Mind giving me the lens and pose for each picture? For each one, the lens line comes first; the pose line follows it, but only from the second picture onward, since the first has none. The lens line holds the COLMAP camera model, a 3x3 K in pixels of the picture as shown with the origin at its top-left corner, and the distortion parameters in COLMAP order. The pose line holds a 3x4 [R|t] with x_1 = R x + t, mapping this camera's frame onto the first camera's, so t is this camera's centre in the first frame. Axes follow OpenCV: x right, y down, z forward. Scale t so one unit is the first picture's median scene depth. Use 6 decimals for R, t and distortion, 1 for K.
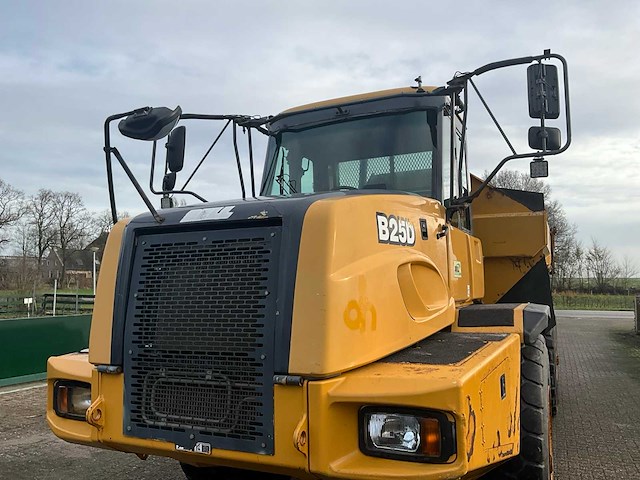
lens RADIAL K [[529.2, 0, 316.2], [0, 529.2, 235.4], [0, 0, 1]] dist [0.073364, -0.127835]
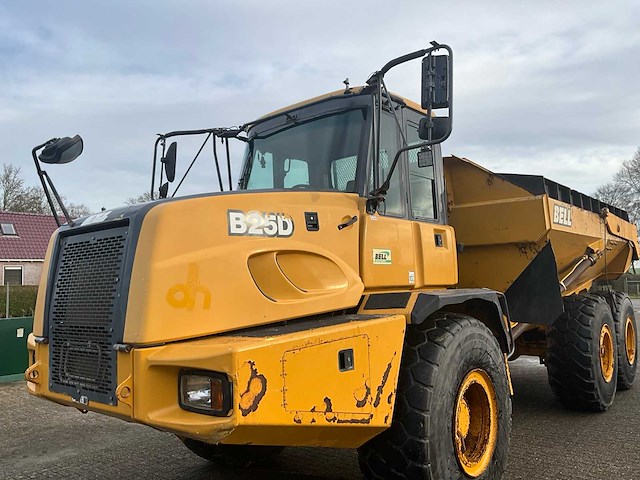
lens RADIAL K [[529.2, 0, 314.8], [0, 529.2, 236.2], [0, 0, 1]] dist [0.073364, -0.127835]
pose [[0.962203, -0.039912, -0.269392, 0.561322], [0.042487, 0.999090, 0.003735, 0.016812], [0.268997, -0.015040, 0.963023, -0.072396]]
